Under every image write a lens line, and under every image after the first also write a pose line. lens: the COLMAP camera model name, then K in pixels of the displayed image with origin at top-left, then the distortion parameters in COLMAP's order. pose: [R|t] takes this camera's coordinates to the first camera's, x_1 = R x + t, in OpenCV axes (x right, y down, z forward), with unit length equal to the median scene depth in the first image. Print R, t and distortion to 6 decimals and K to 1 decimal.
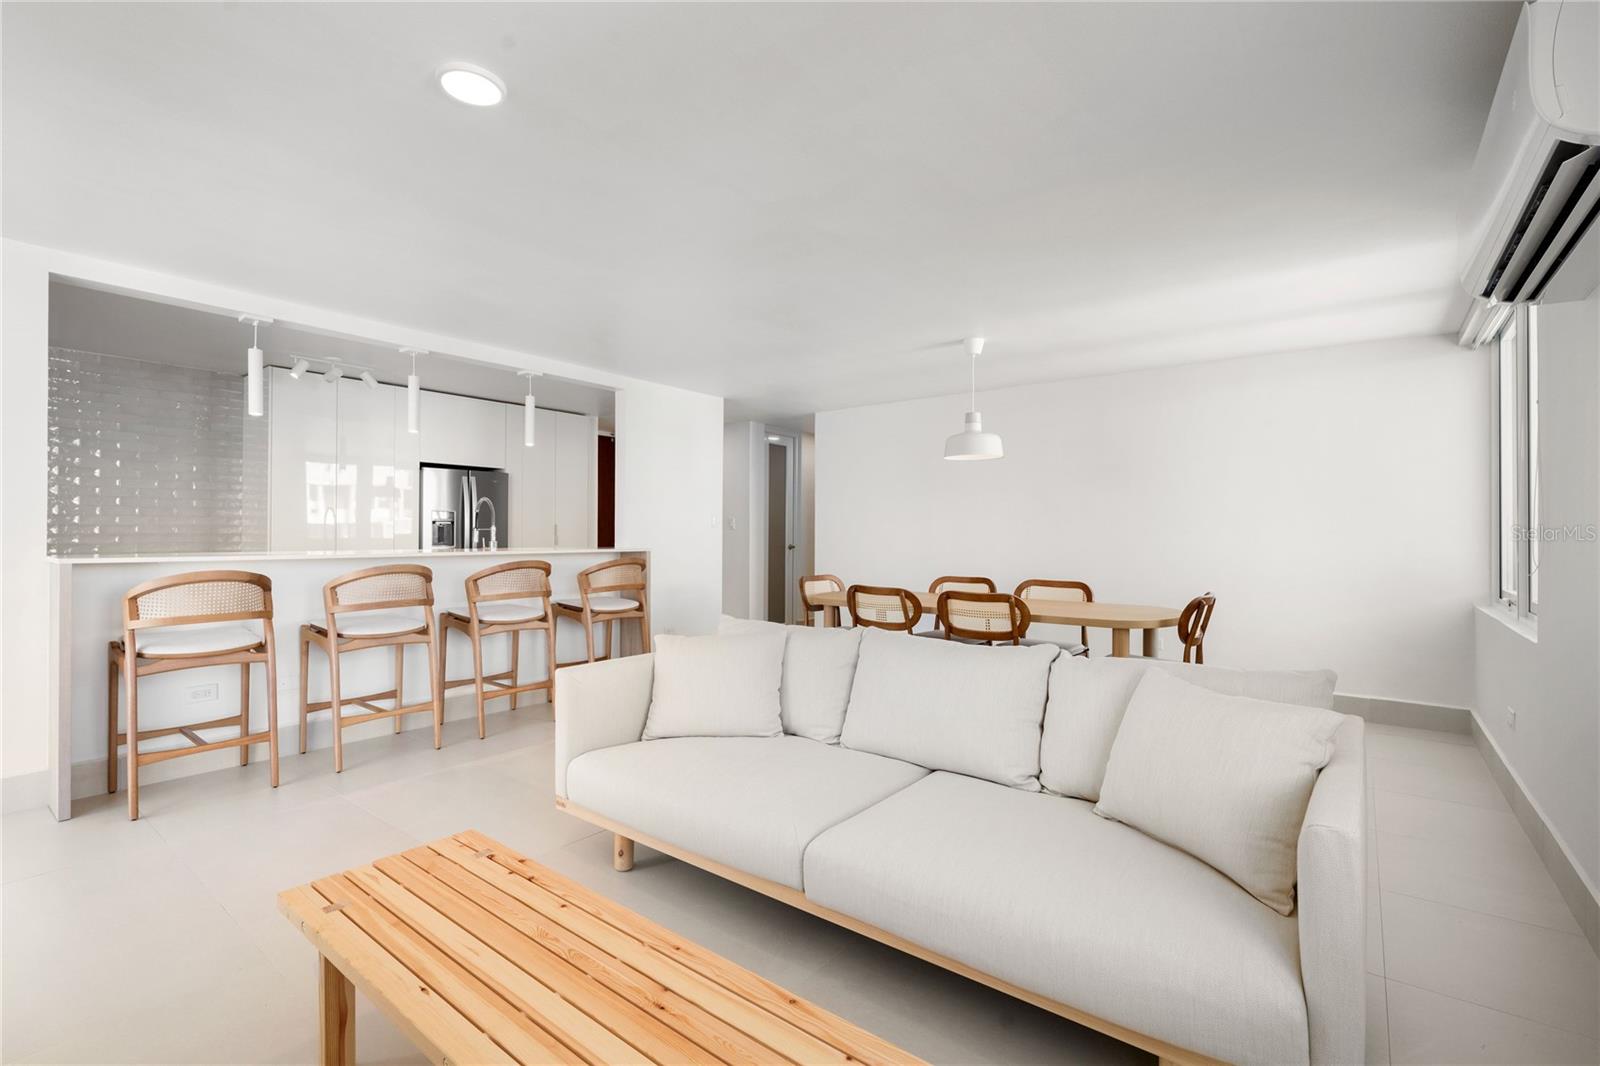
lens RADIAL K [[718.3, 0, 795.5], [0, 718.3, 524.6], [0, 0, 1]] dist [0.004030, 0.000300]
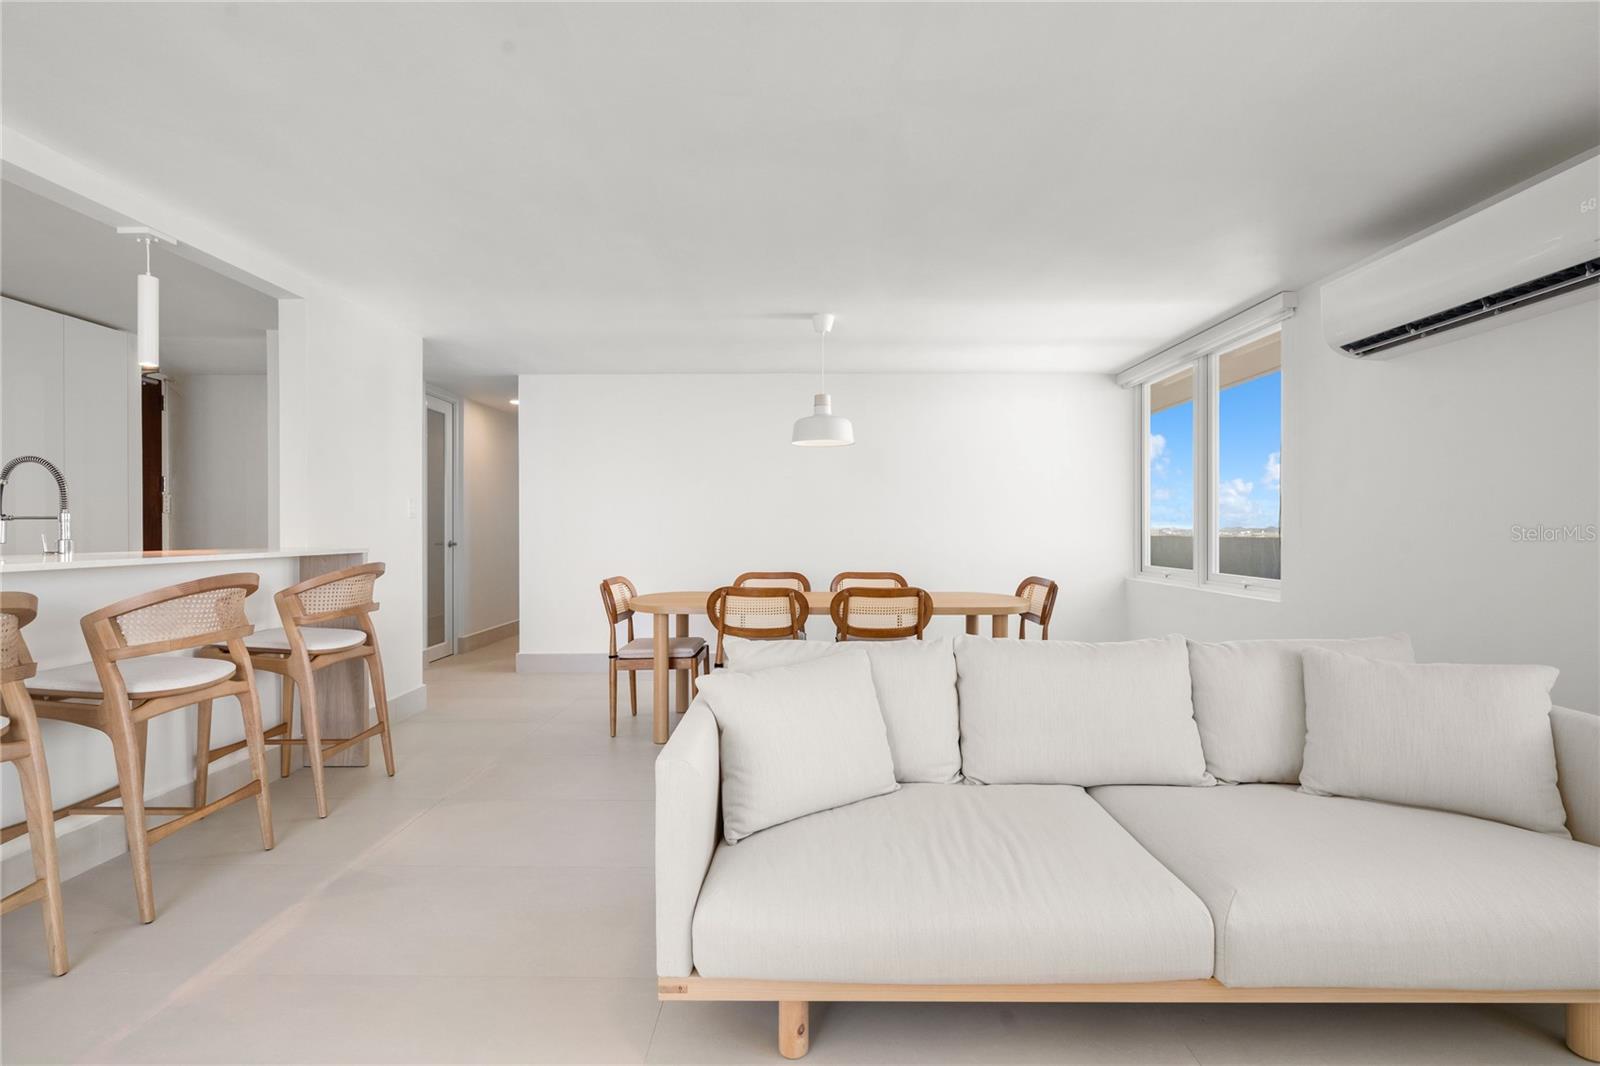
lens RADIAL K [[717.6, 0, 795.1], [0, 717.6, 534.8], [0, 0, 1]] dist [0.000372, -0.000296]
pose [[0.788156, -0.009051, 0.615409, -0.330045], [-0.005650, 0.999743, 0.021939, 0.004532], [-0.615449, -0.020769, 0.787903, 0.268946]]
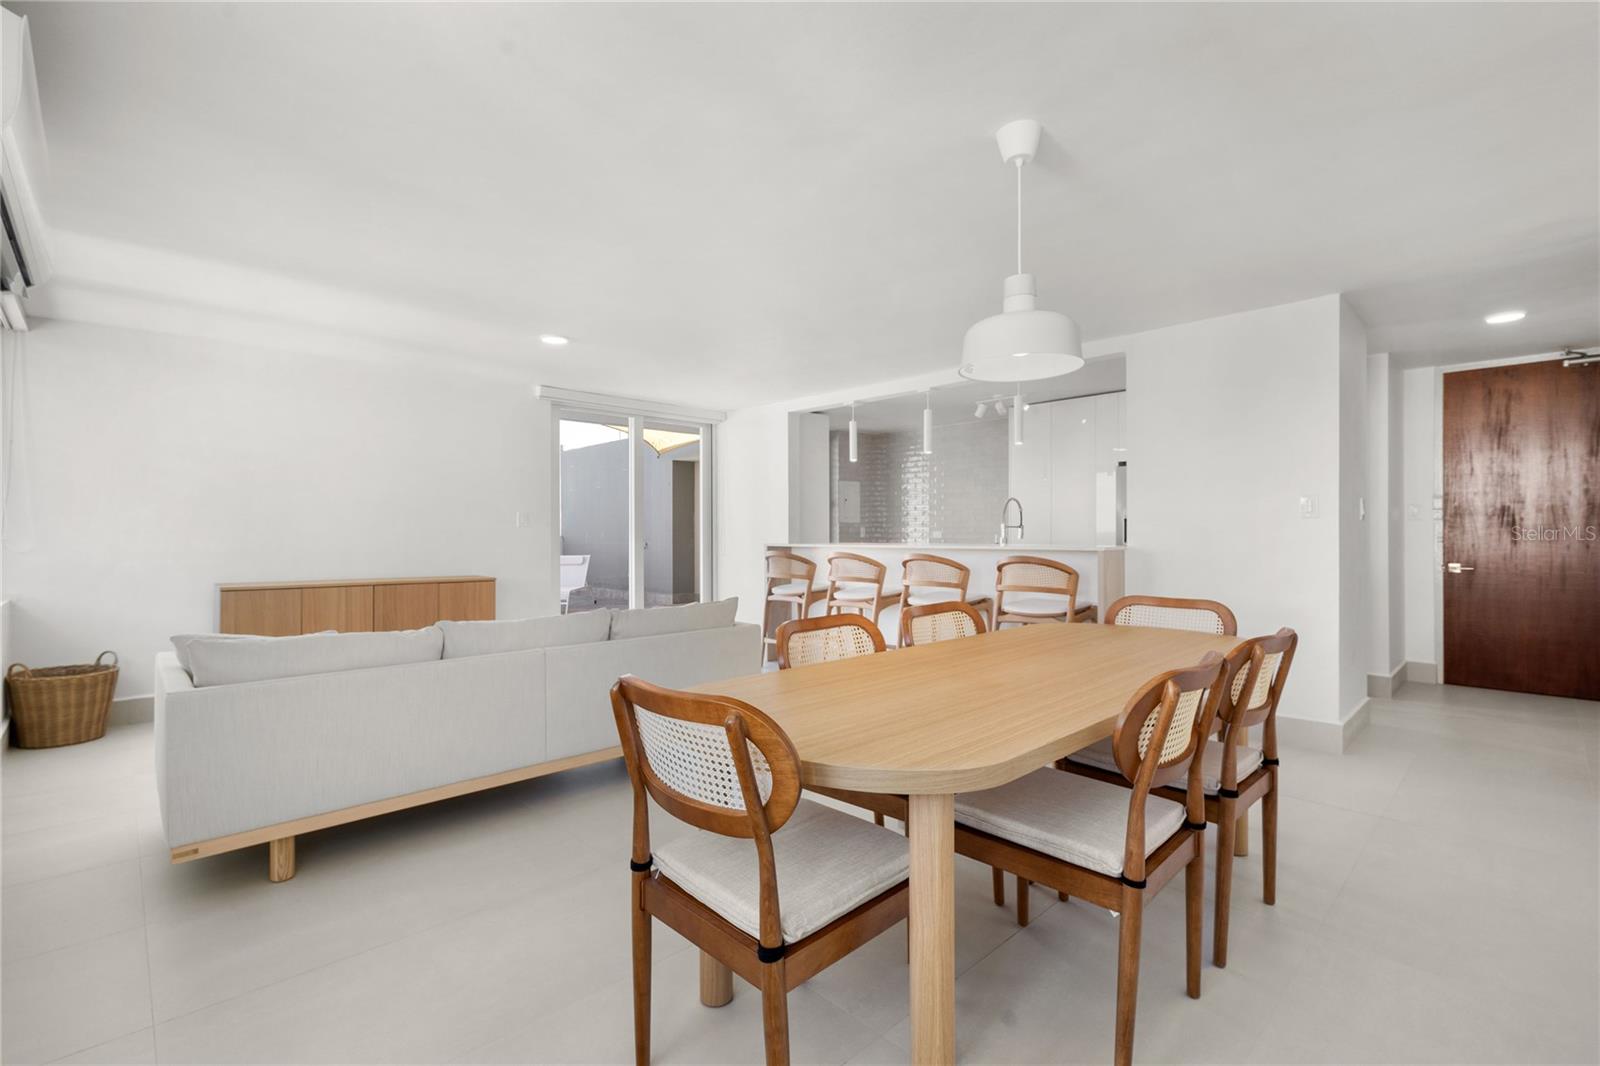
lens RADIAL K [[697.1, 0, 798.5], [0, 697.1, 530.9], [0, 0, 1]] dist [-0.003361, -0.000327]
pose [[-0.126954, -0.002113, -0.991906, 0.682278], [0.020305, 0.999783, -0.004728, 0.012325], [0.991701, -0.020741, -0.126884, 0.845192]]
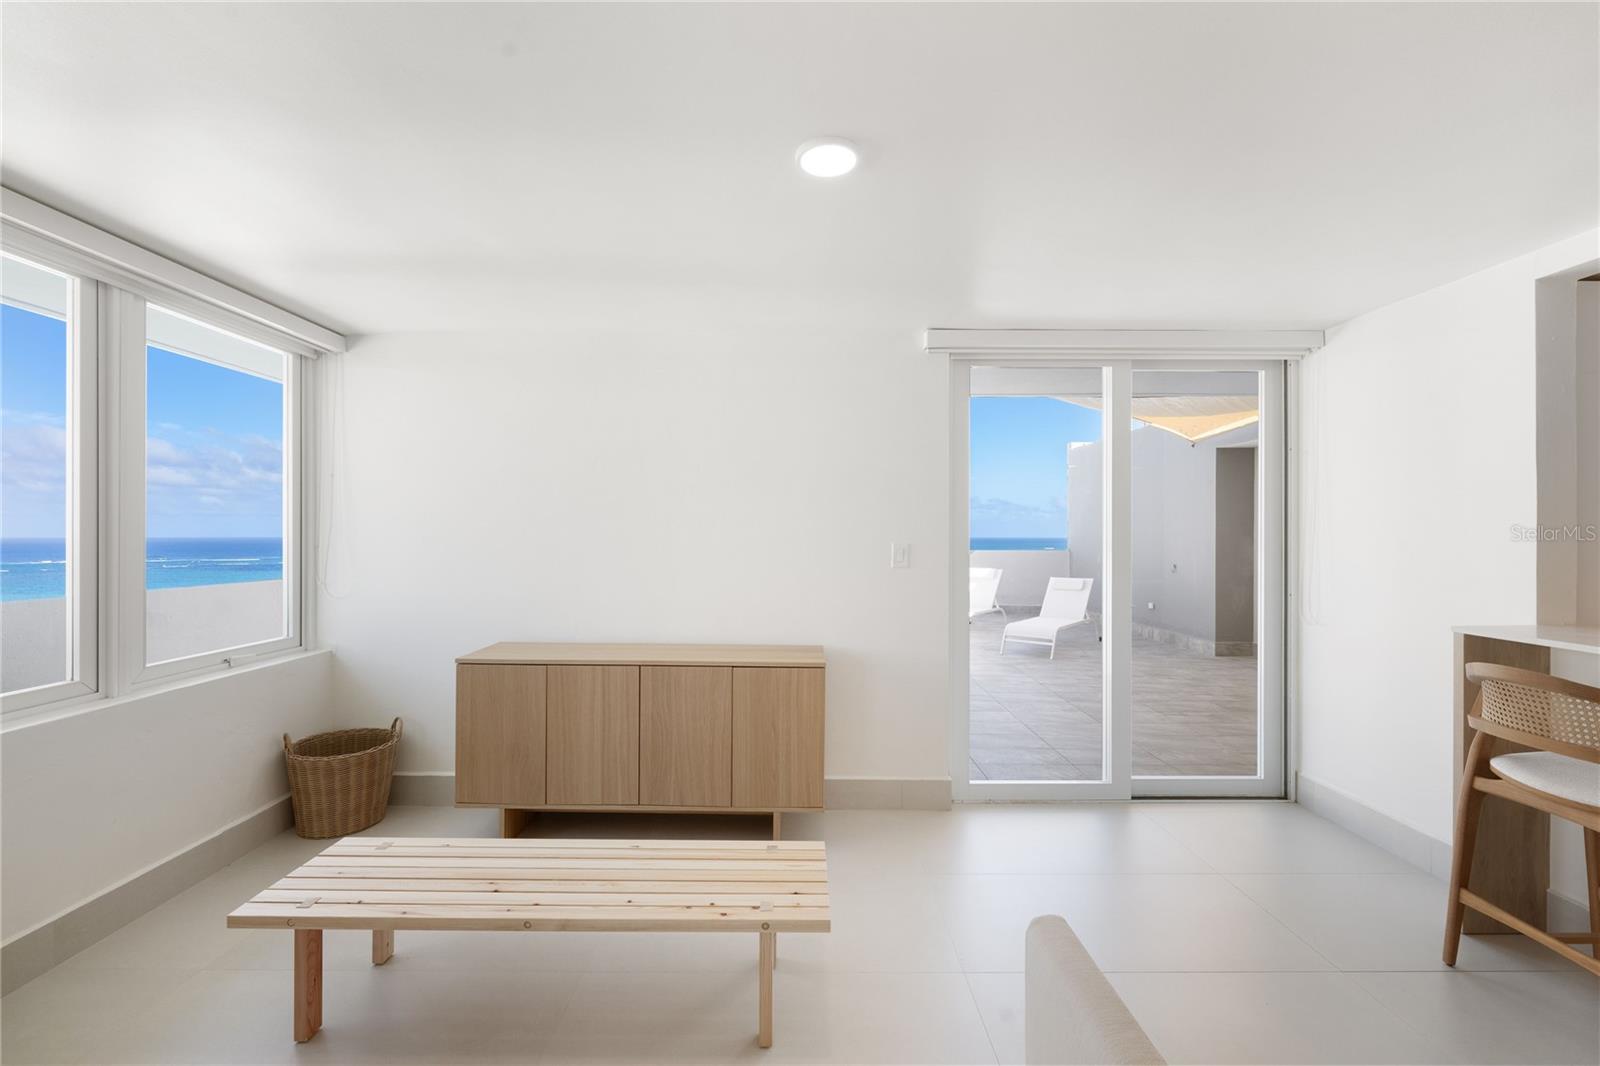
lens RADIAL K [[654.4, 0, 800.4], [0, 654.4, 534.5], [0, 0, 1]] dist [-0.002276, -0.000005]
pose [[-0.775841, -0.002326, -0.630924, 0.053395], [0.009063, 0.999849, -0.014832, -0.036770], [0.630863, -0.017225, -0.775703, 0.683212]]
